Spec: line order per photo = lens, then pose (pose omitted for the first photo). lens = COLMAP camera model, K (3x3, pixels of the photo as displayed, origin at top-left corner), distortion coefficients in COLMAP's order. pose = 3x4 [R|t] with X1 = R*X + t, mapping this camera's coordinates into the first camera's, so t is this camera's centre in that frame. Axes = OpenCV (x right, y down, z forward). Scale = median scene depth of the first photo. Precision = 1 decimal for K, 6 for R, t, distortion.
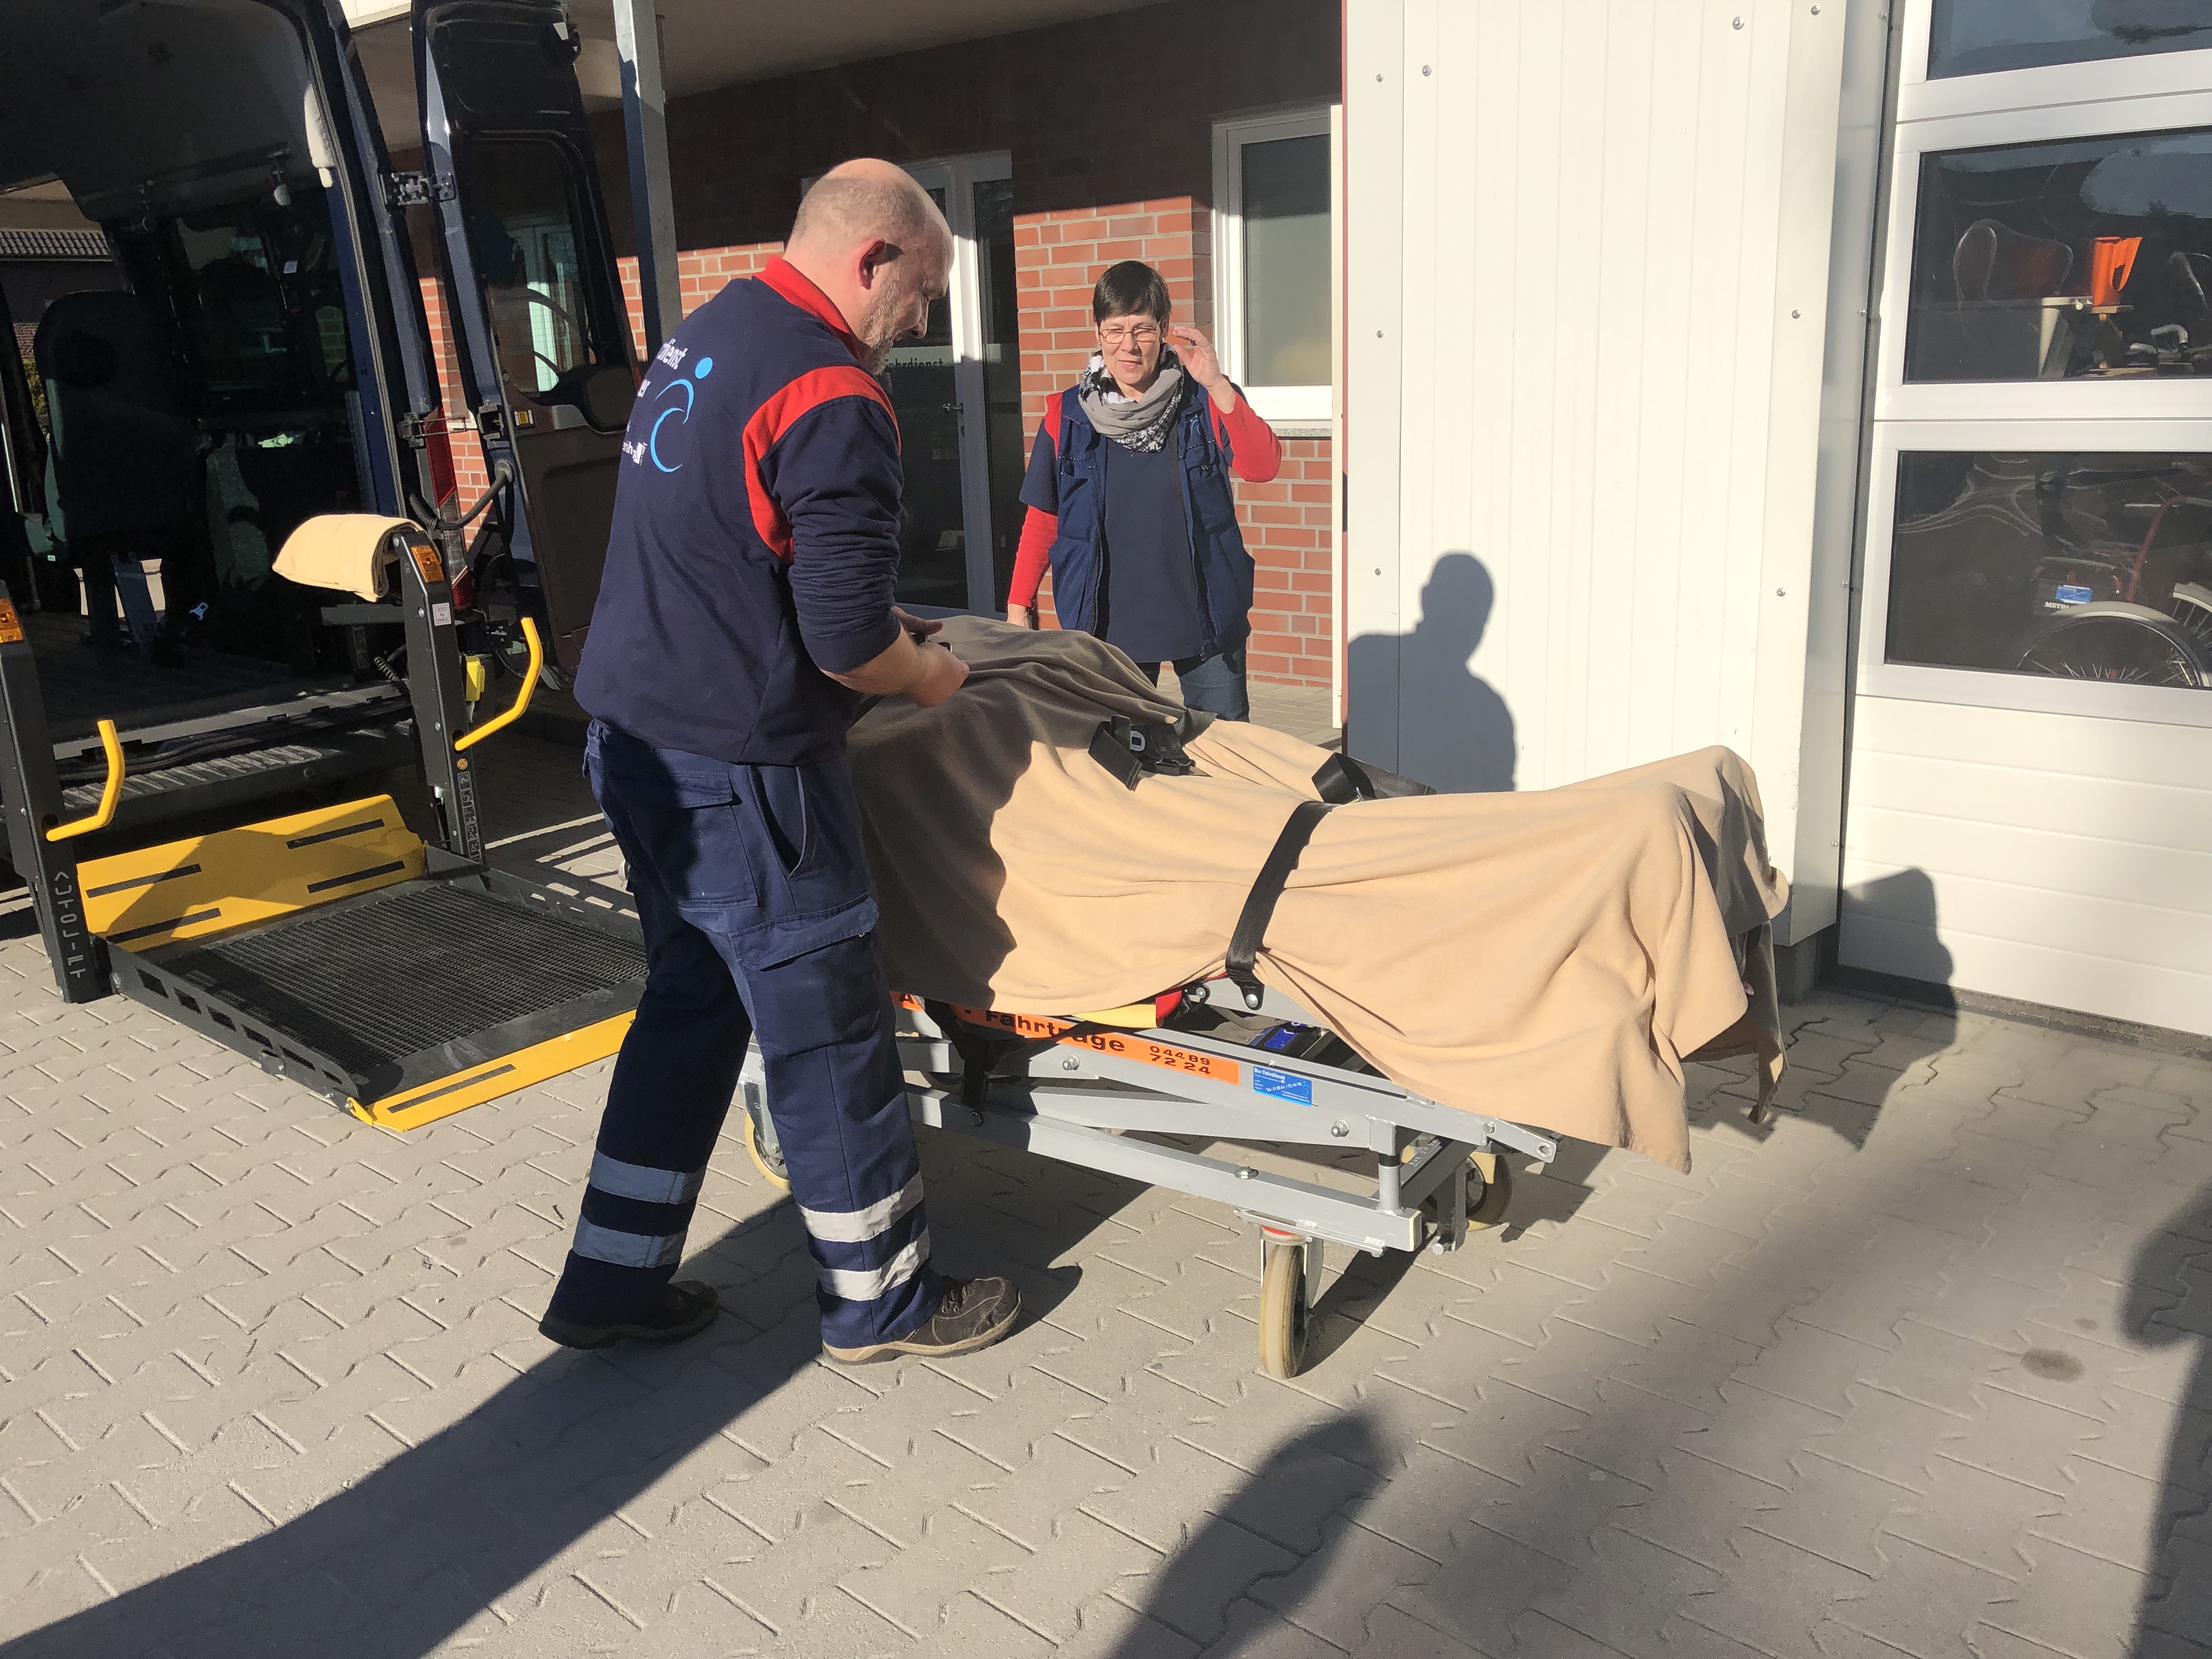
lens RADIAL K [[1823.8, 0, 1101.5], [0, 1823.8, 827.2], [0, 0, 1]] dist [0.011000, 0.022178]
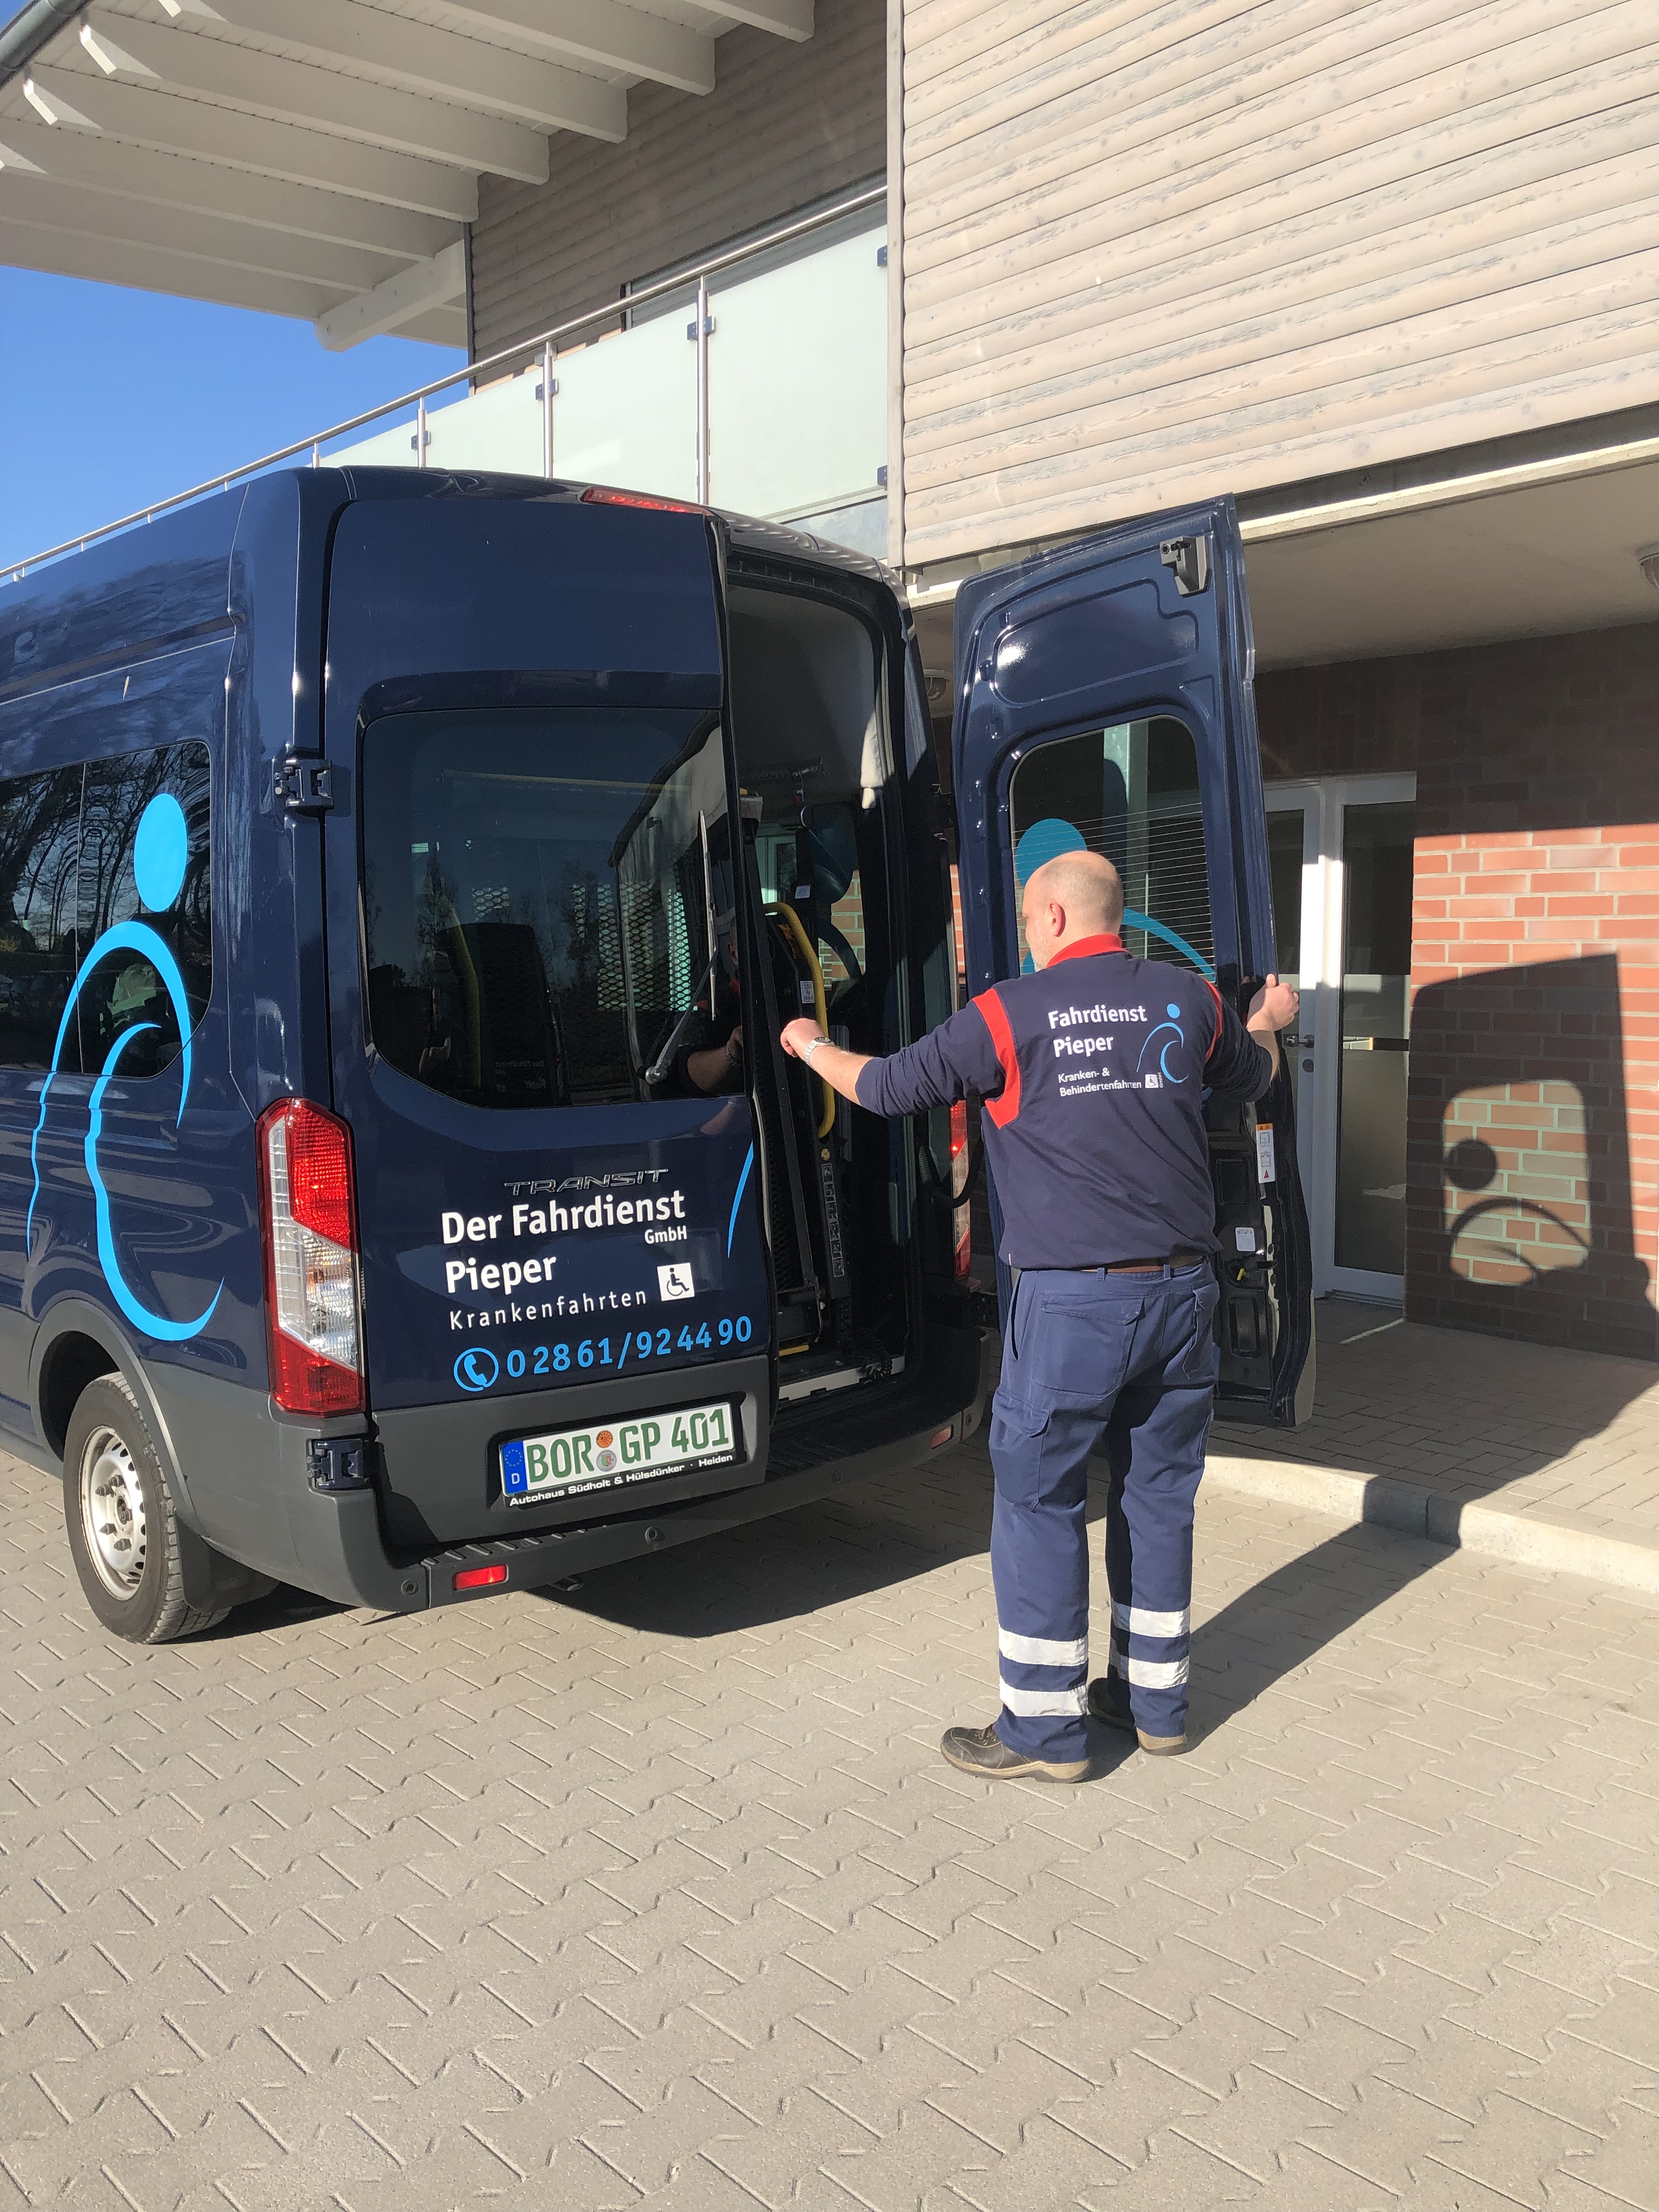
lens RADIAL K [[1823.8, 0, 829.5], [0, 1823.8, 1100.8], [0, 0, 1]] dist [0.011000, 0.022178]
pose [[0.993997, 0.038180, -0.102528, -0.258576], [-0.054809, 0.984832, -0.164628, -0.044595], [0.094688, 0.169259, 0.981013, 0.109215]]
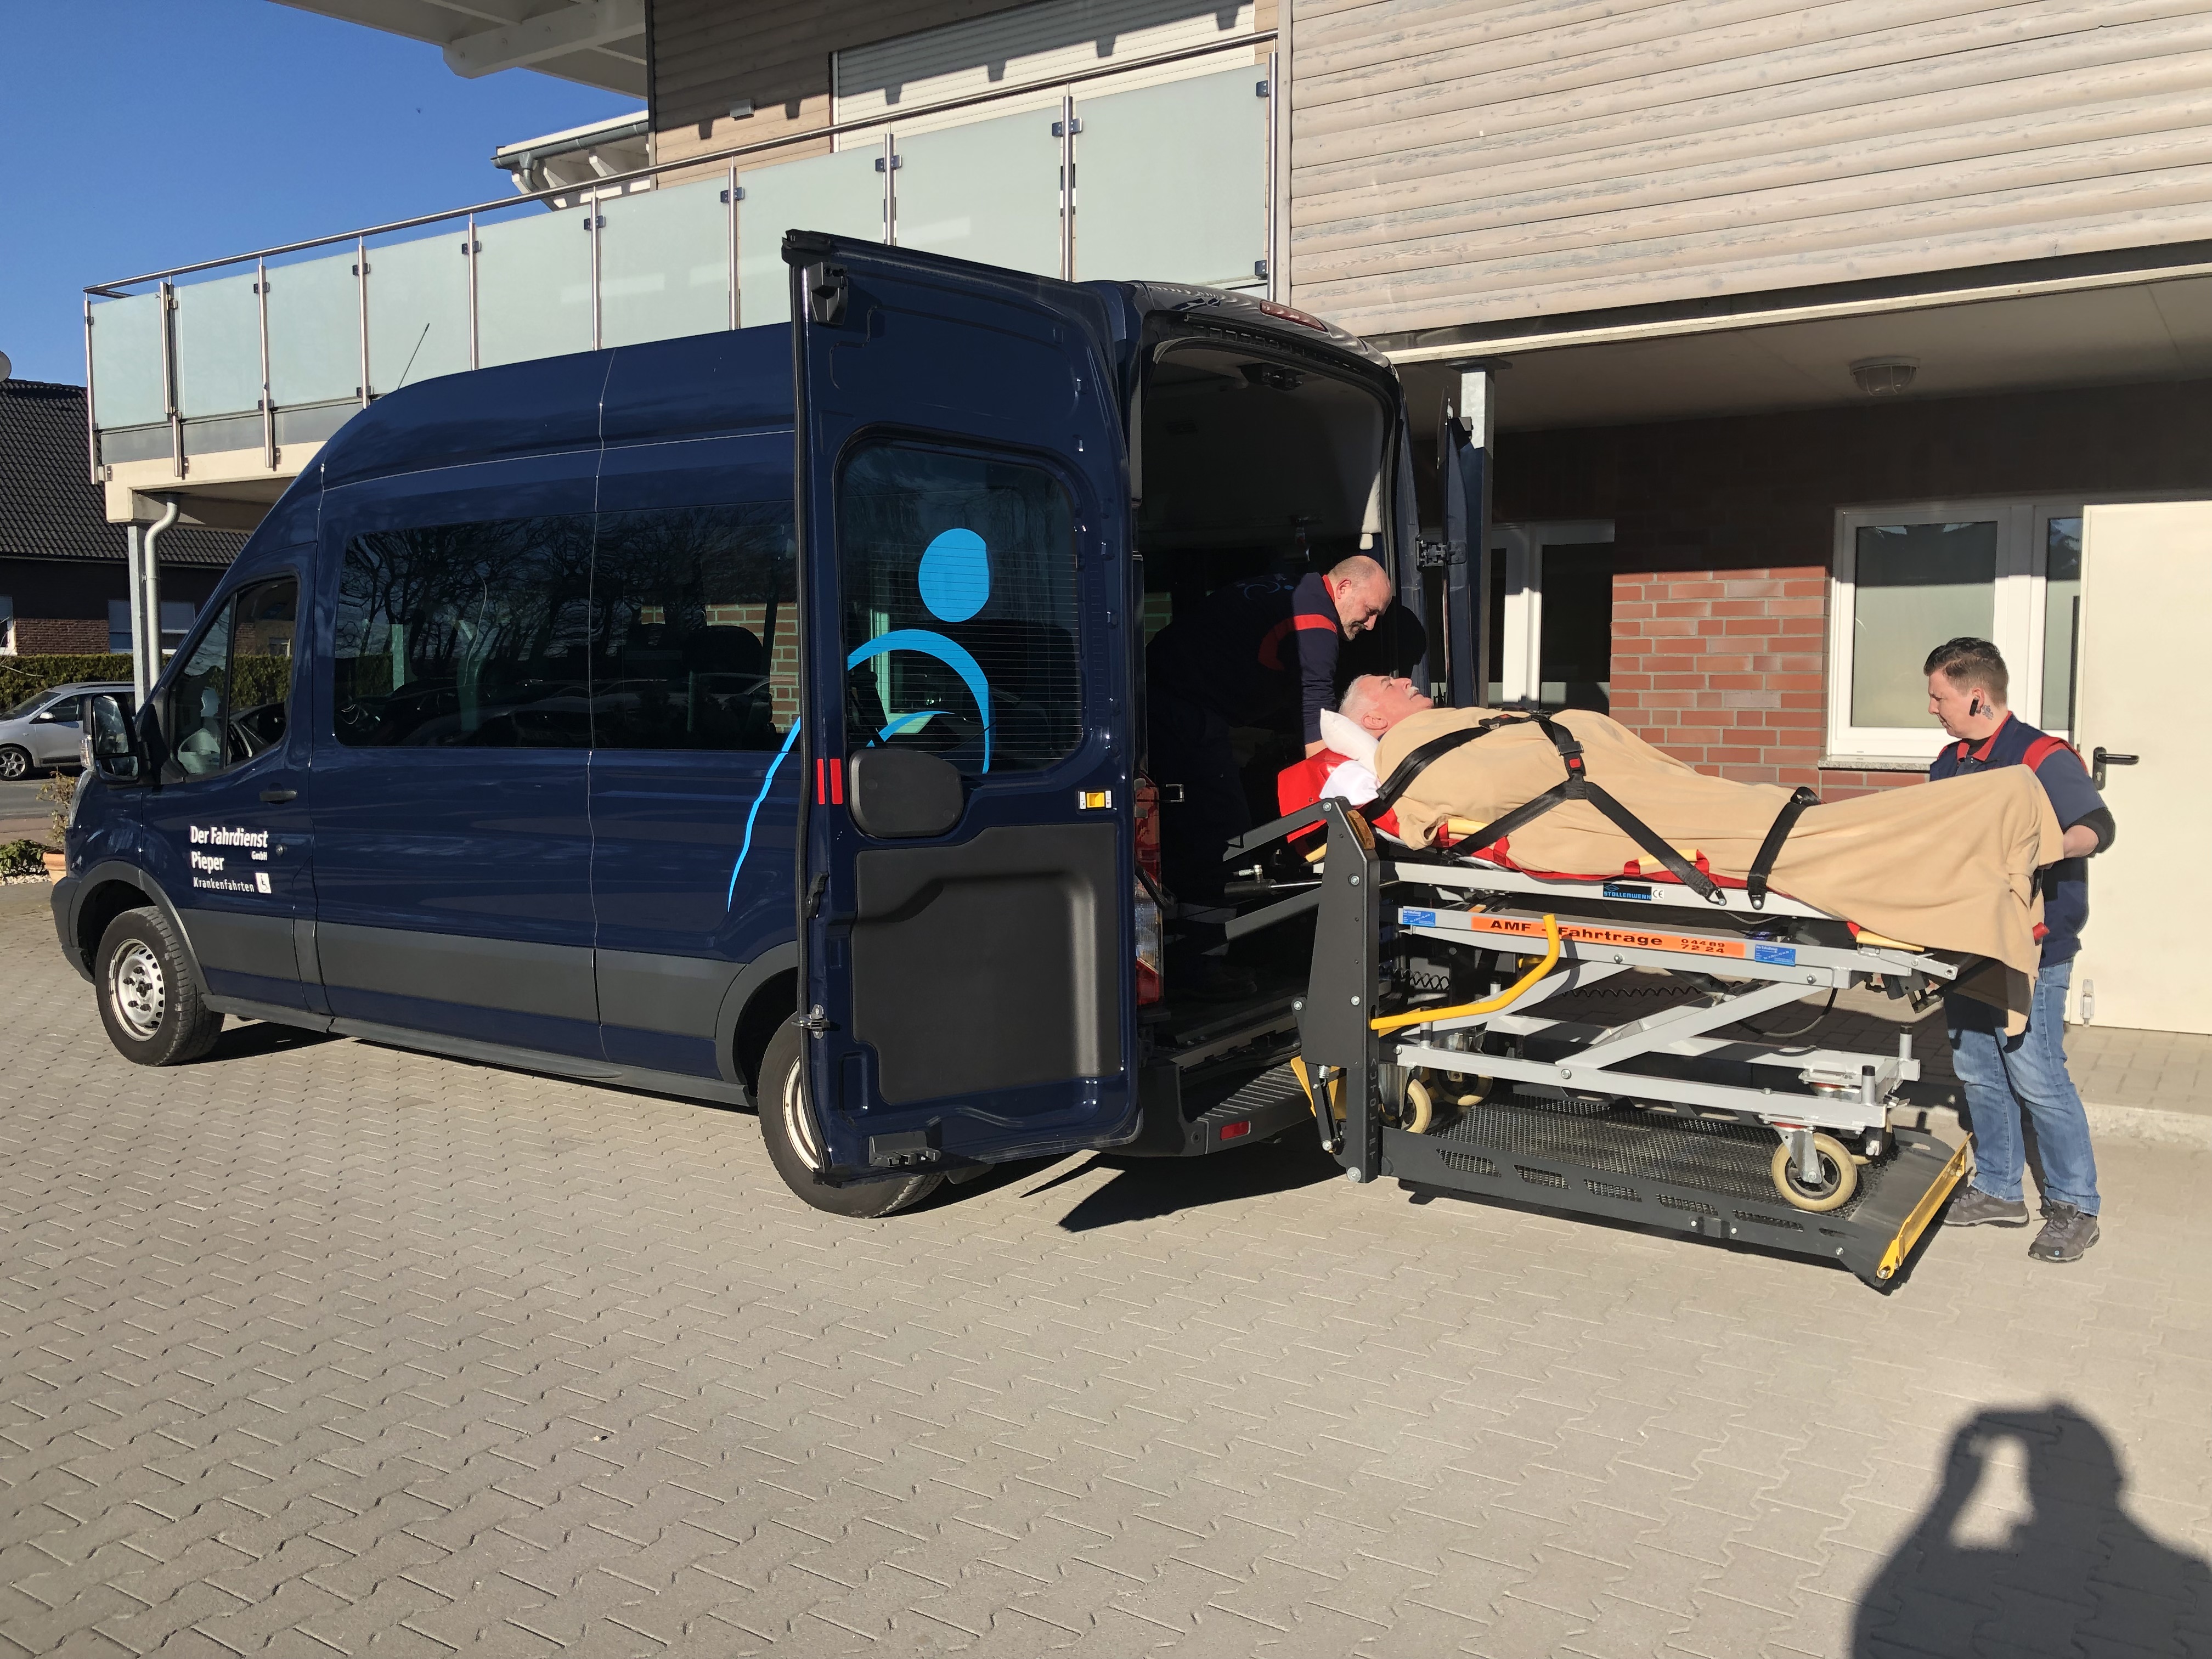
lens RADIAL K [[1823.8, 0, 1108.1], [0, 1823.8, 829.8], [0, 0, 1]] dist [0.011000, 0.022178]
pose [[0.990572, 0.020518, 0.135449, -0.552776], [0.002943, 0.985305, -0.170776, 0.017922], [-0.136963, 0.169565, 0.975955, -0.048243]]
